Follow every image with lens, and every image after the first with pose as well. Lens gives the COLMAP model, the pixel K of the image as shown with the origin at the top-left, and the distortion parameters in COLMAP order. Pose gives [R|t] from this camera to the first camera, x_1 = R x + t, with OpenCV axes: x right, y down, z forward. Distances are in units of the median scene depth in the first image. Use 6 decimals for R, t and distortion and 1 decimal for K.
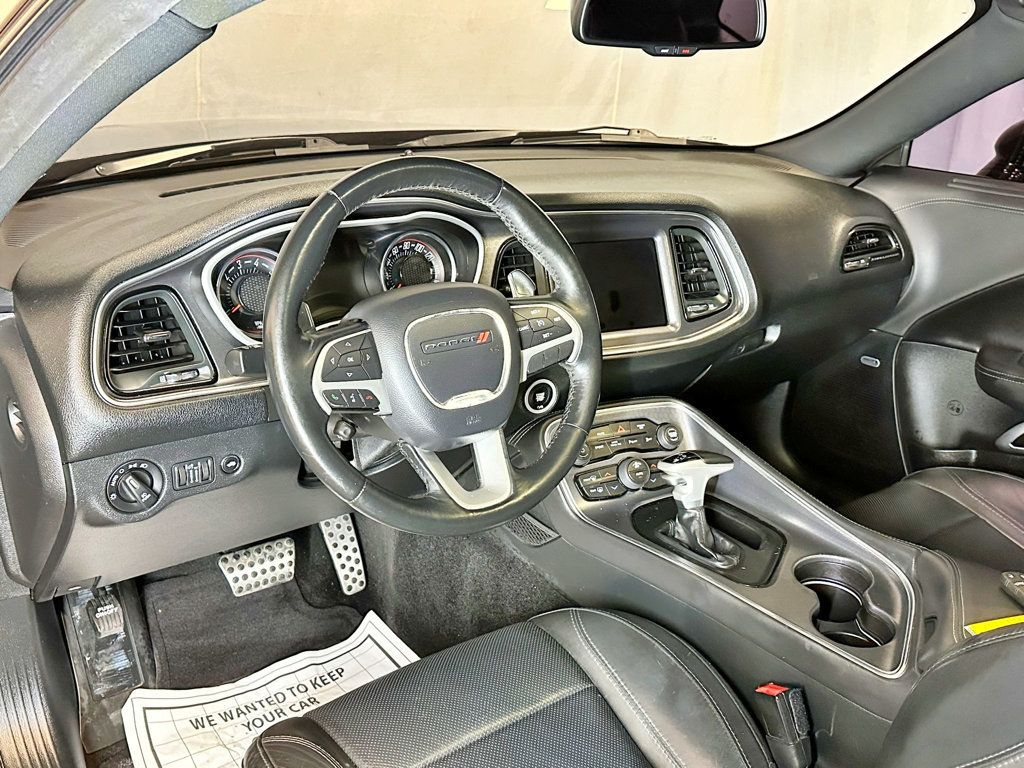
lens RADIAL K [[989.3, 0, 516.7], [0, 989.3, 394.4], [0, 0, 1]] dist [0.056670, 0.000000]
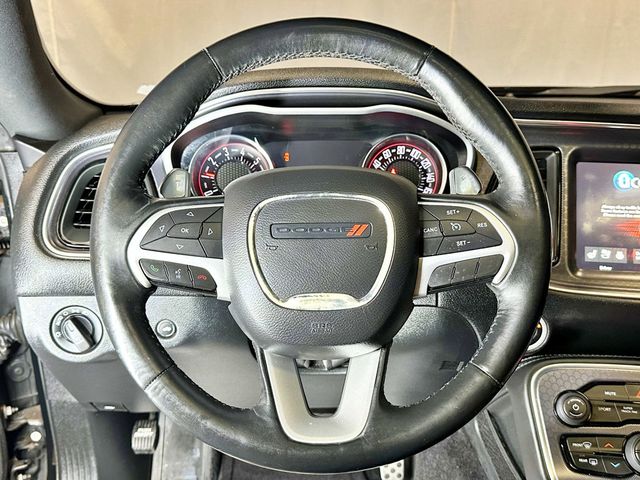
lens RADIAL K [[618.3, 0, 325.9], [0, 618.3, 246.3], [0, 0, 1]] dist [0.056670, 0.000000]
pose [[0.813156, 0.117614, -0.570039, 0.189470], [-0.178401, 0.982596, -0.051753, -0.011219], [0.554031, 0.143779, 0.819986, 0.466149]]
